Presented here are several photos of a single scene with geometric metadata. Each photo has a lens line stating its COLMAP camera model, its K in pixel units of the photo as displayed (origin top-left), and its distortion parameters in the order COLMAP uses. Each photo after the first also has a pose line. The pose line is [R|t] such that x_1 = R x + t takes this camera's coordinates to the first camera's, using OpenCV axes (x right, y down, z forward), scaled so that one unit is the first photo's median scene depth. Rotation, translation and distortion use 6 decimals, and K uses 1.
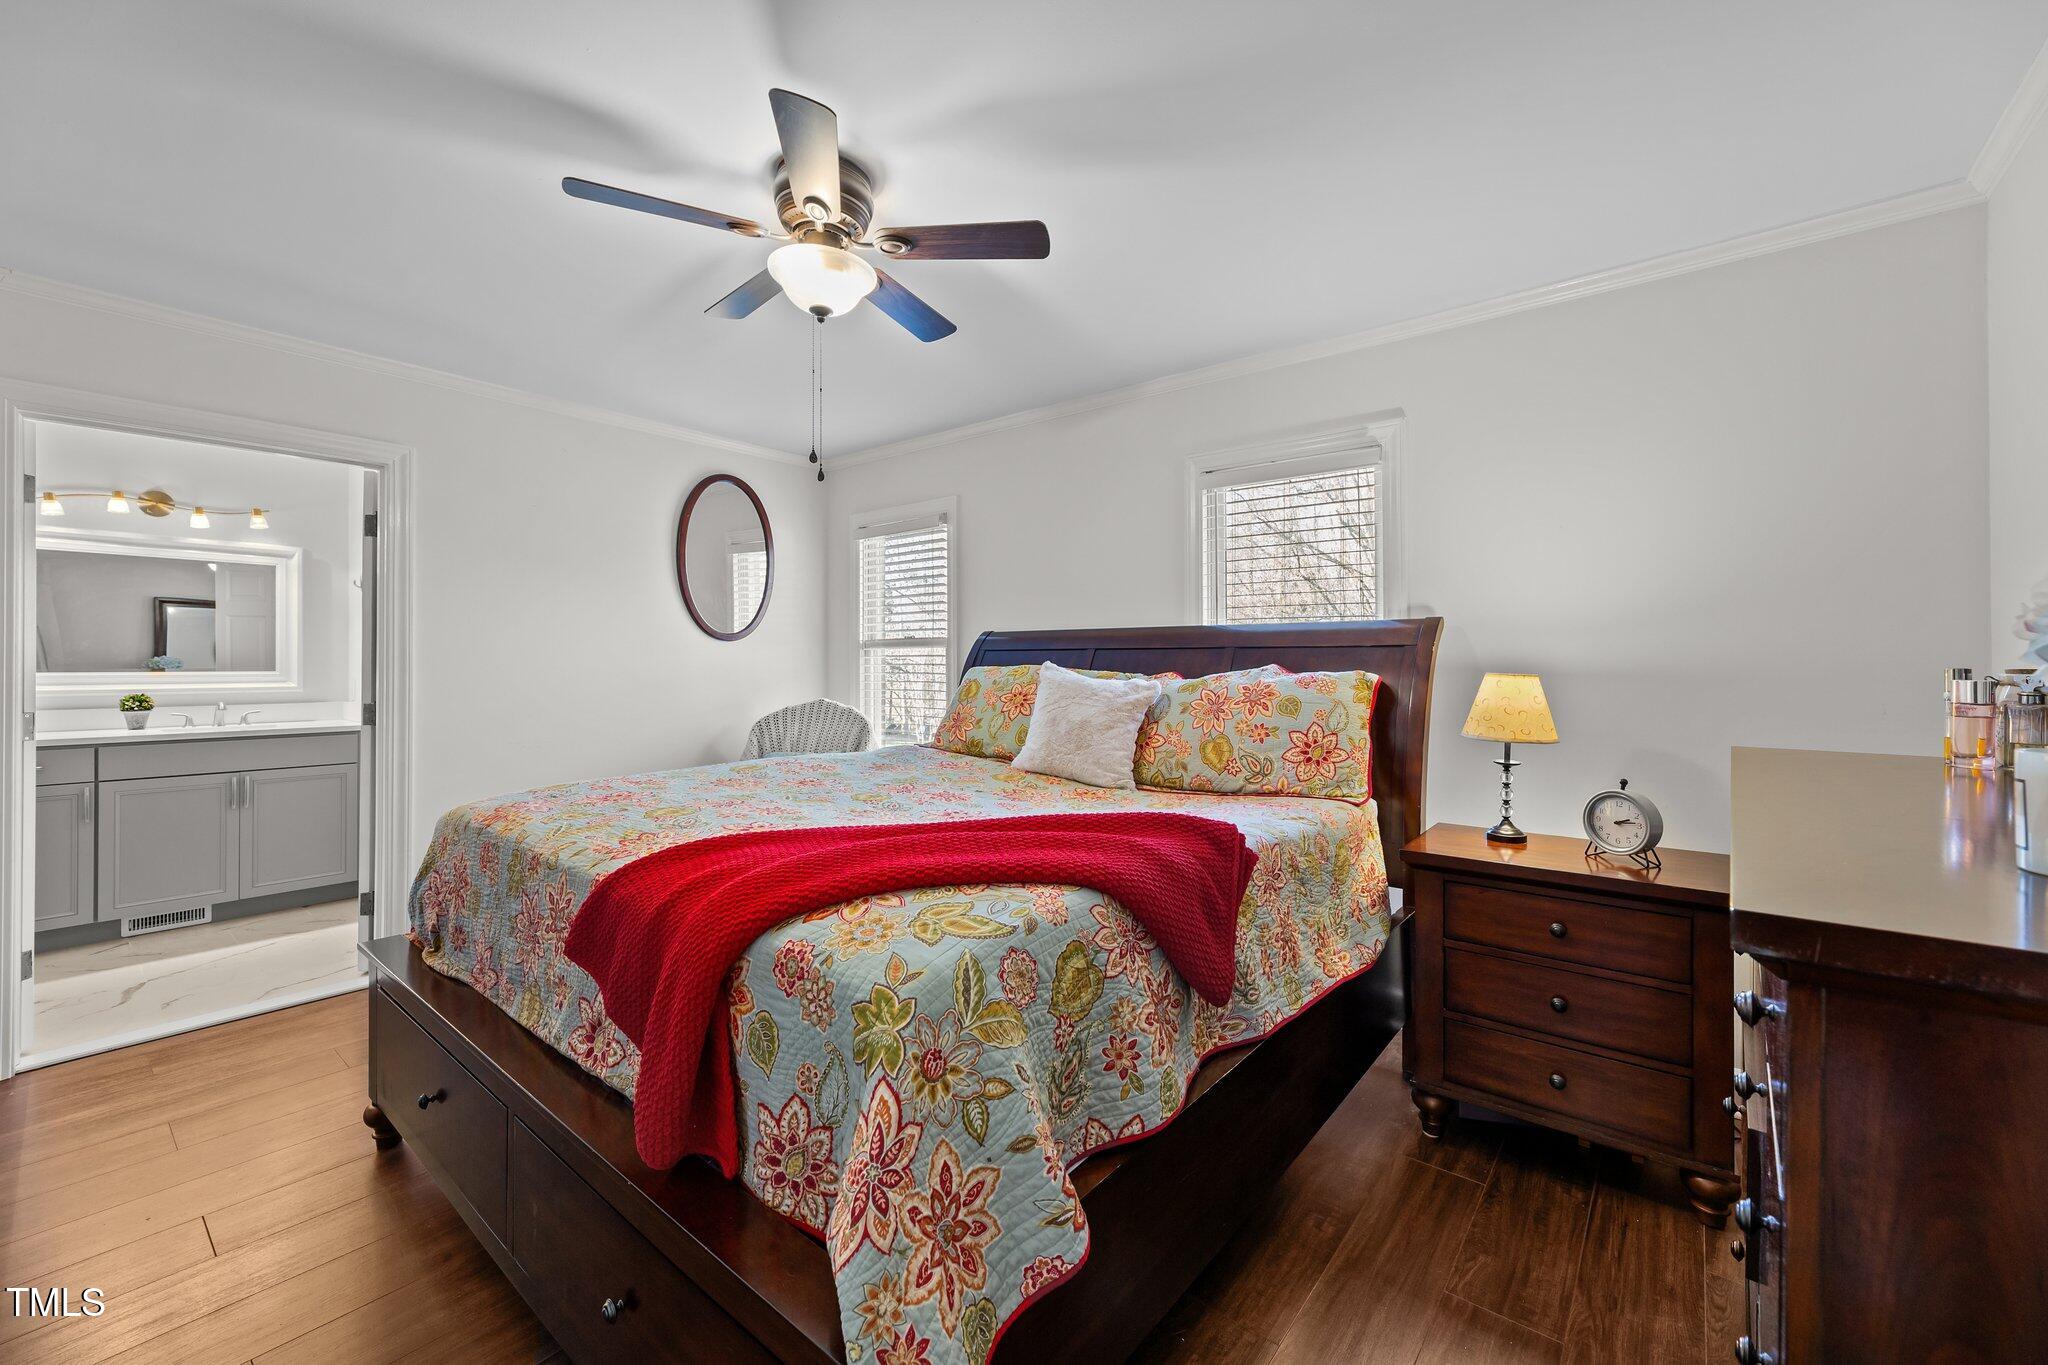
lens RADIAL K [[822.9, 0, 1018.8], [0, 822.9, 675.2], [0, 0, 1]] dist [0.000393, 0.000047]
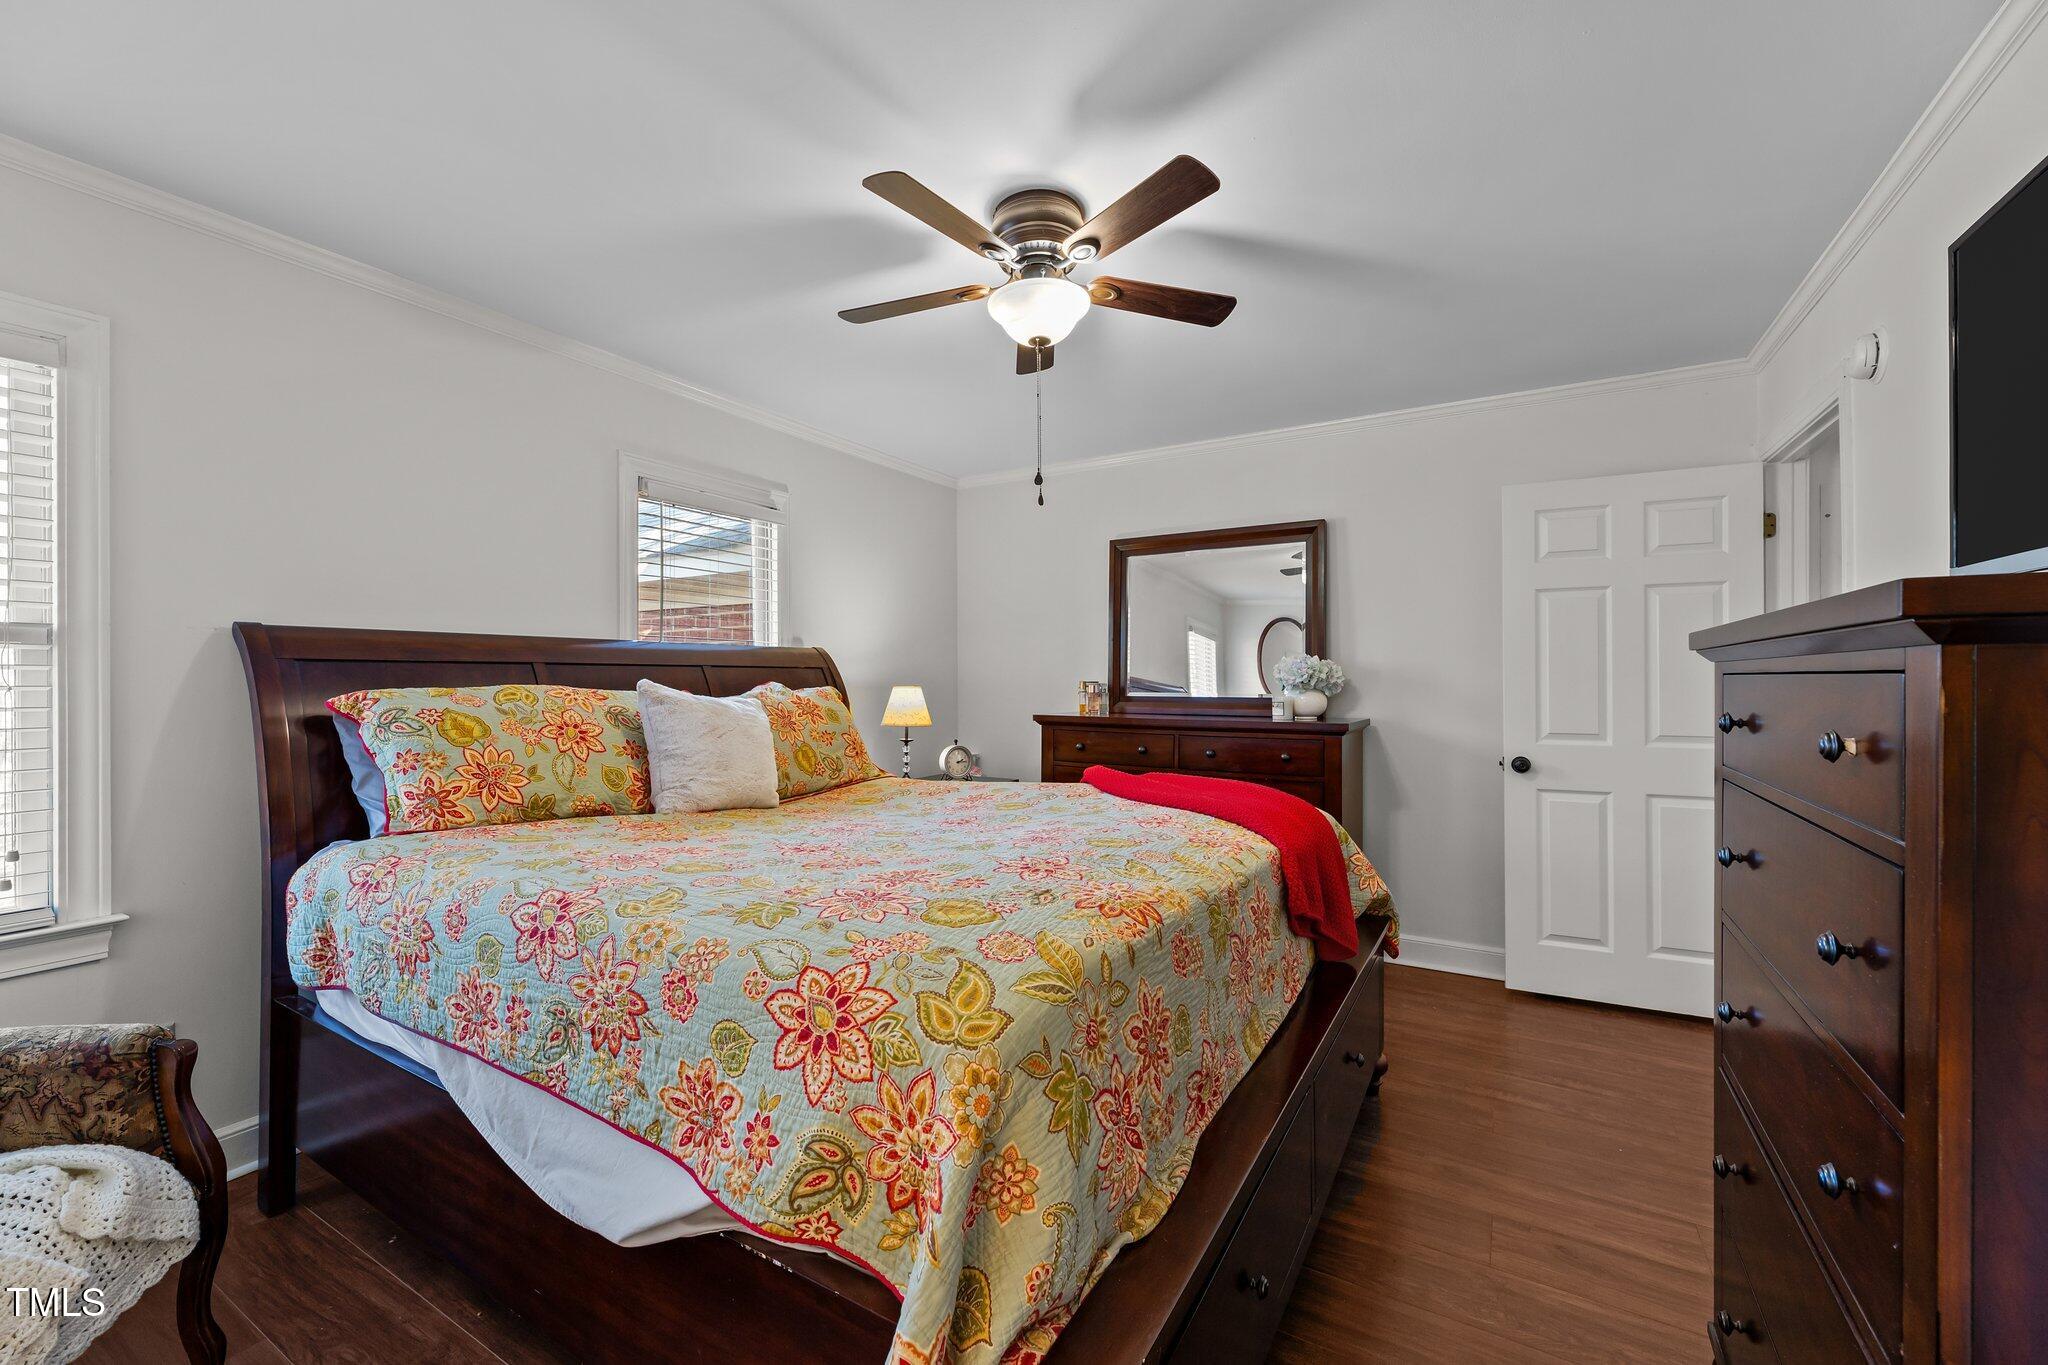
lens RADIAL K [[822.9, 0, 1018.8], [0, 822.9, 675.2], [0, 0, 1]] dist [0.000393, 0.000047]
pose [[-0.150819, 0.003254, 0.988556, -0.924162], [0.014256, 0.999898, -0.001117, -0.016354], [-0.988459, 0.013924, -0.150850, 0.872392]]
